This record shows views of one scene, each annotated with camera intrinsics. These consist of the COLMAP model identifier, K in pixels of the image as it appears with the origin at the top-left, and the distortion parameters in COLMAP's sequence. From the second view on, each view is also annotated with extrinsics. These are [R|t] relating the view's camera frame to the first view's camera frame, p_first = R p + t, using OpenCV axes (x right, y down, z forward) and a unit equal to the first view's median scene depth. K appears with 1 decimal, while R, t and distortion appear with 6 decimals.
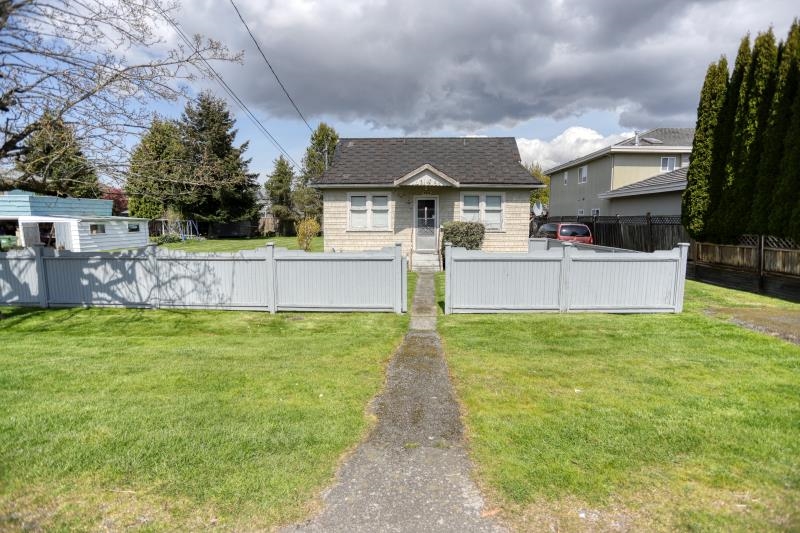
lens RADIAL K [[388.9, 0, 402.0], [0, 388.9, 266.2], [0, 0, 1]] dist [-0.070111, 0.026982]
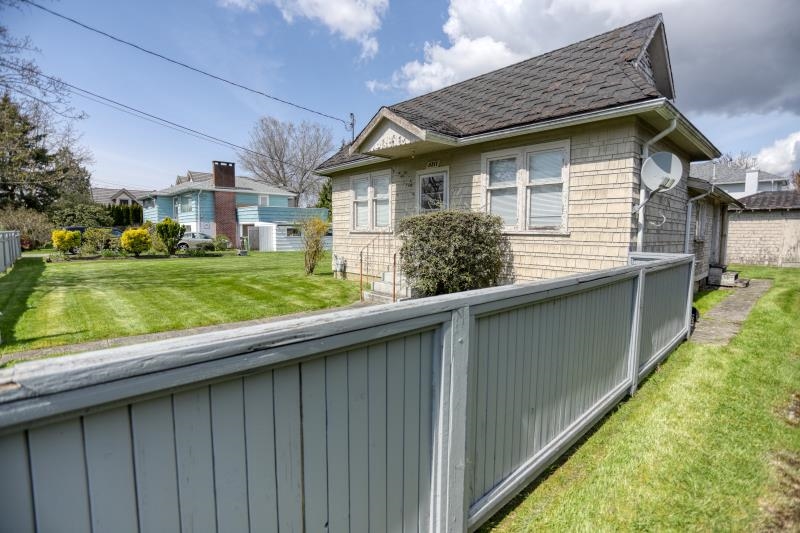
lens RADIAL K [[388.9, 0, 399.8], [0, 388.9, 267.9], [0, 0, 1]] dist [-0.070111, 0.026982]
pose [[0.710689, 0.068627, -0.700151, 0.428930], [-0.090469, 0.995883, 0.005783, -0.038787], [0.697665, 0.059232, 0.713971, 0.572823]]
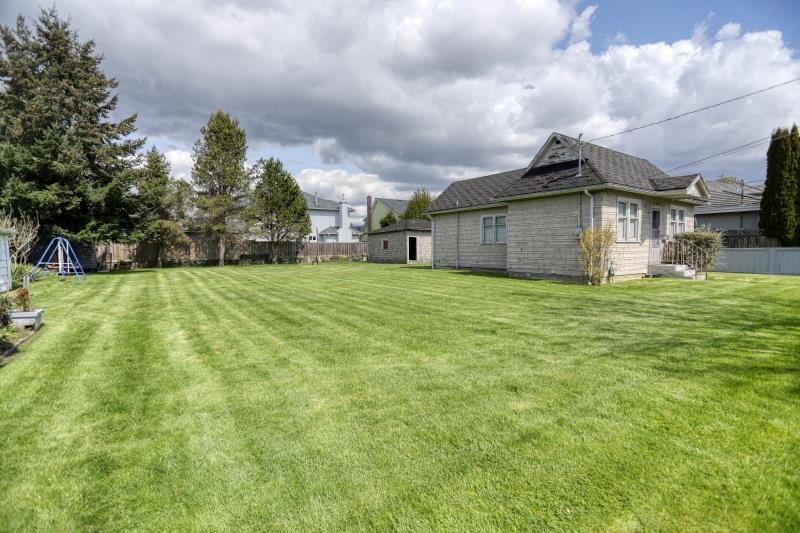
lens RADIAL K [[388.9, 0, 402.5], [0, 388.9, 264.9], [0, 0, 1]] dist [-0.070111, 0.026982]
pose [[0.789917, -0.035966, 0.612158, -1.045382], [0.083478, 0.995292, -0.049242, -0.039593], [-0.607505, 0.089999, 0.789201, 0.639624]]
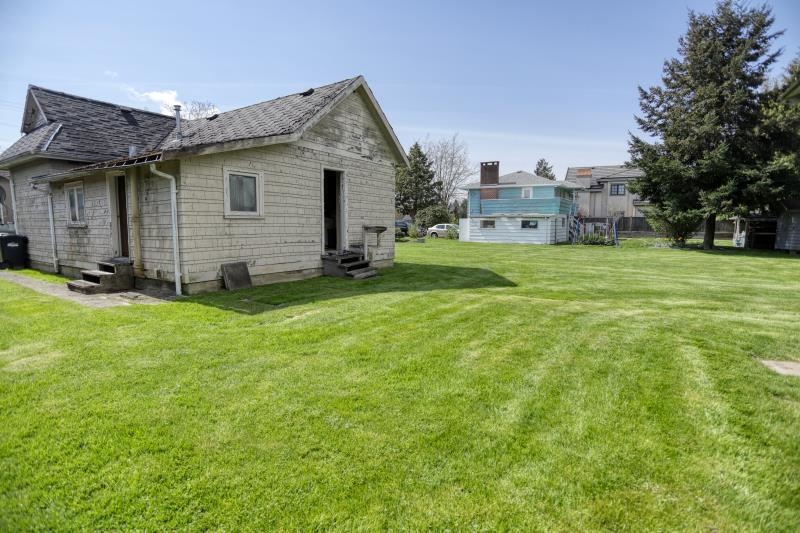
lens RADIAL K [[388.9, 0, 406.2], [0, 388.9, 267.5], [0, 0, 1]] dist [-0.070111, 0.026982]
pose [[-0.490833, 0.093738, -0.866196, 0.611657], [-0.109269, 0.979723, 0.167940, -0.218867], [0.864375, 0.177079, -0.470638, 2.117523]]
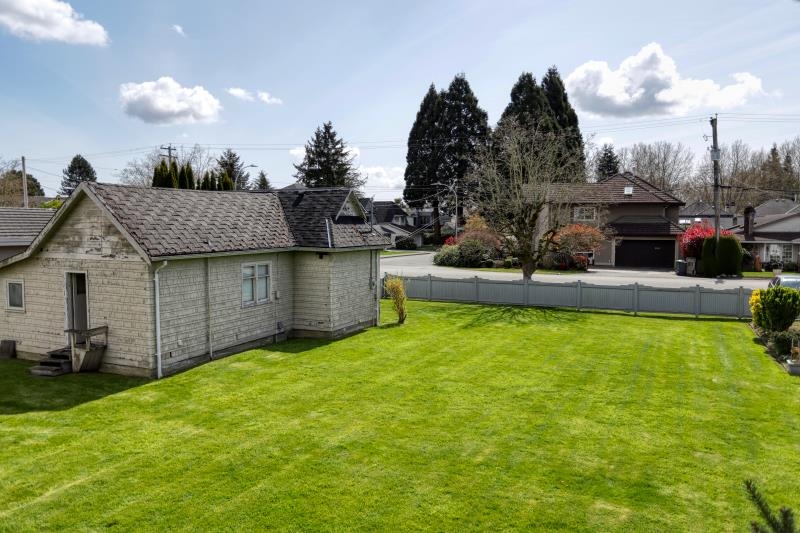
lens RADIAL K [[608.0, 0, 401.8], [0, 608.0, 273.1], [0, 0, 1]] dist [-0.040475, 0.074965]
pose [[-0.933320, -0.032710, 0.357553, -0.842957], [0.038793, 0.980825, 0.190990, -0.443180], [-0.356945, 0.192126, -0.914154, 2.479034]]
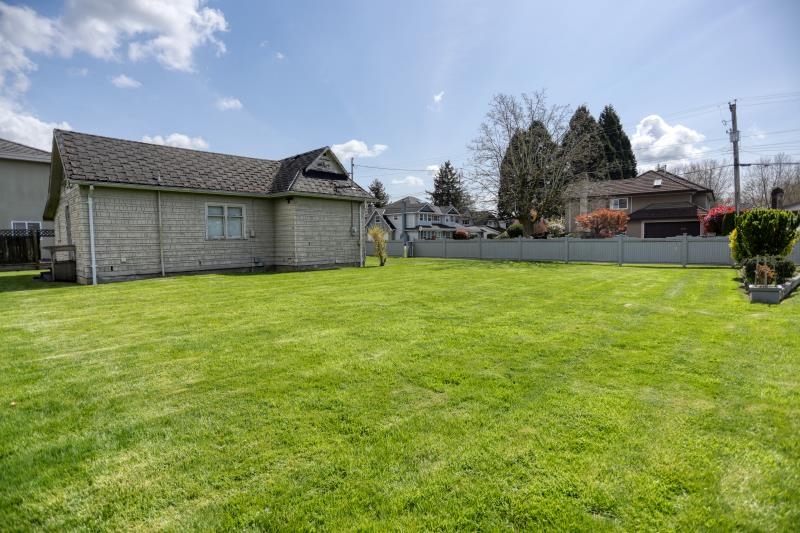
lens RADIAL K [[388.9, 0, 400.8], [0, 388.9, 269.2], [0, 0, 1]] dist [-0.070111, 0.026982]
pose [[-0.783162, -0.036528, 0.620744, -1.055879], [0.087750, 0.981791, 0.168484, -0.190318], [-0.615595, 0.186420, -0.765696, 1.903203]]
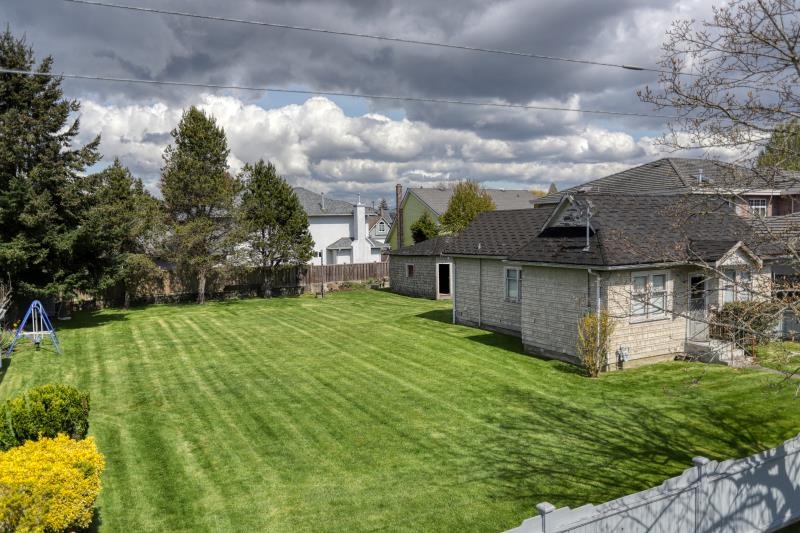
lens RADIAL K [[608.0, 0, 400.0], [0, 608.0, 270.9], [0, 0, 1]] dist [-0.040475, 0.074965]
pose [[0.854736, -0.057981, 0.515814, -1.154334], [0.085642, 0.995875, -0.029970, -0.199177], [-0.511949, 0.069792, 0.856176, 0.211316]]
